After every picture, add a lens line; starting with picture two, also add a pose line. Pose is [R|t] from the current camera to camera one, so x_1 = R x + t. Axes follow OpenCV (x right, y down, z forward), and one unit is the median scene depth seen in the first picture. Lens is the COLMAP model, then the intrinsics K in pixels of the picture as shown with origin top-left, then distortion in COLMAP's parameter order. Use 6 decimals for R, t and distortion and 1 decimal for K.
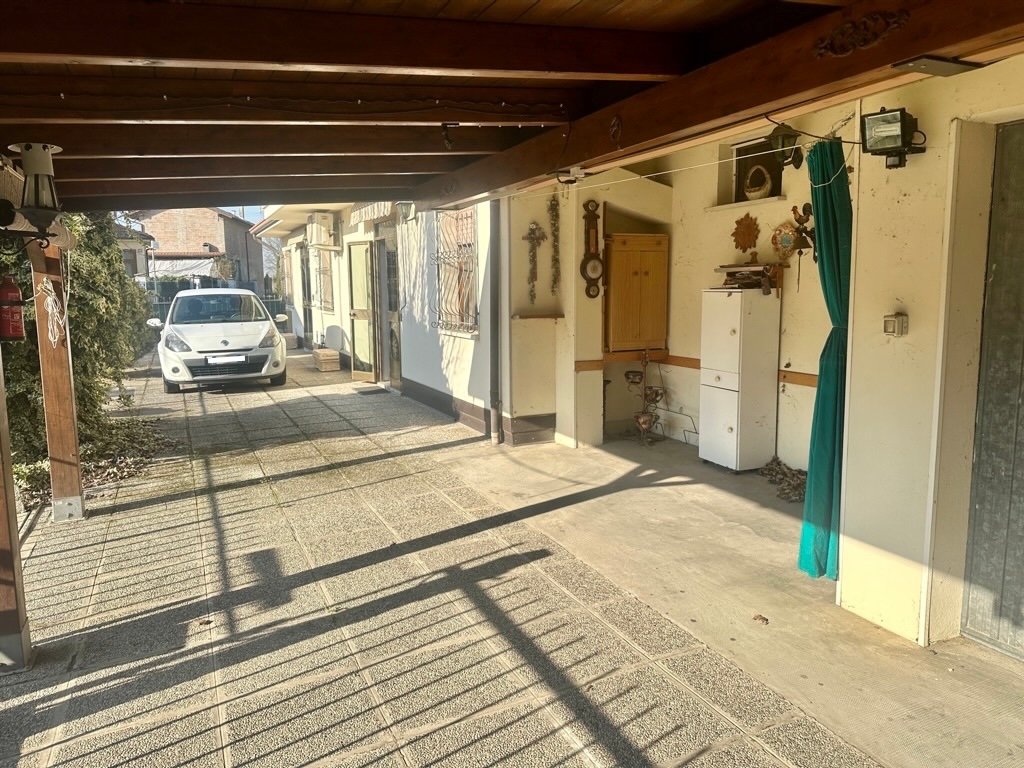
lens RADIAL K [[726.7, 0, 512.0], [0, 726.7, 384.0], [0, 0, 1]] dist [0.086167, -0.109753]
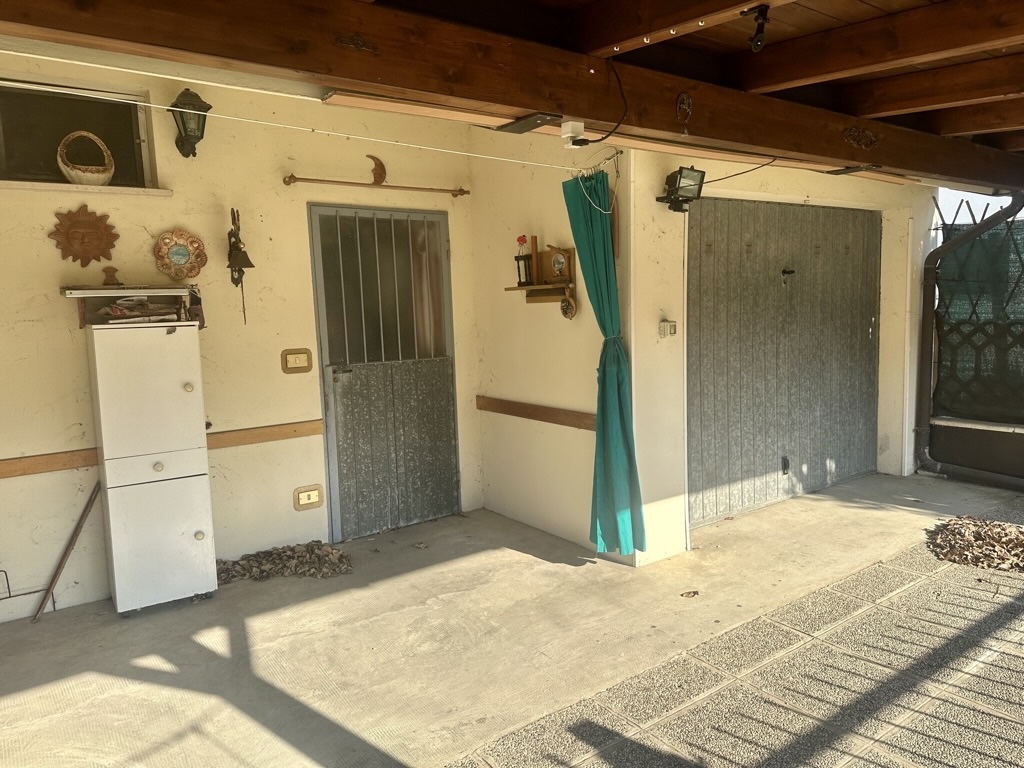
lens RADIAL K [[726.7, 0, 512.0], [0, 726.7, 384.0], [0, 0, 1]] dist [0.086167, -0.109753]
pose [[-0.216847, -0.085589, 0.972446, -0.457480], [0.168238, 0.977968, 0.123590, -0.122193], [-0.961599, 0.190402, -0.197670, 0.979713]]
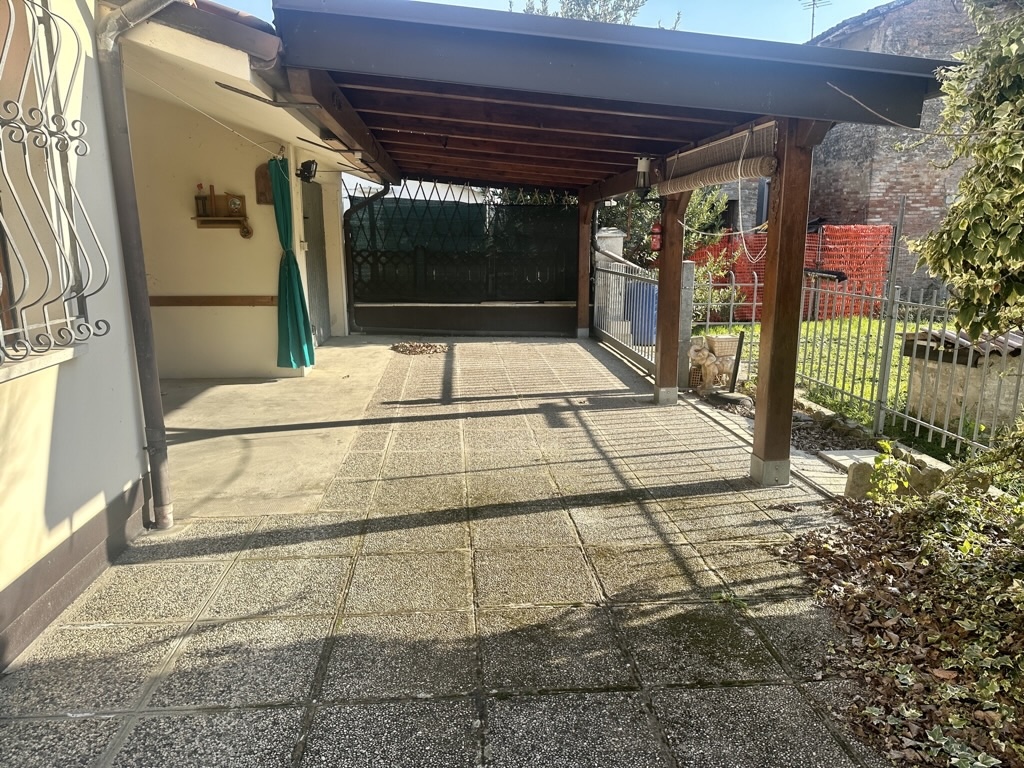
lens RADIAL K [[724.0, 0, 512.0], [0, 724.0, 384.0], [0, 0, 1]] dist [0.000879, 0.413802]
pose [[-0.941102, -0.054127, 0.333762, -0.626502], [0.060260, 0.944452, 0.323078, -0.250693], [-0.332709, 0.324162, -0.885564, 1.952463]]
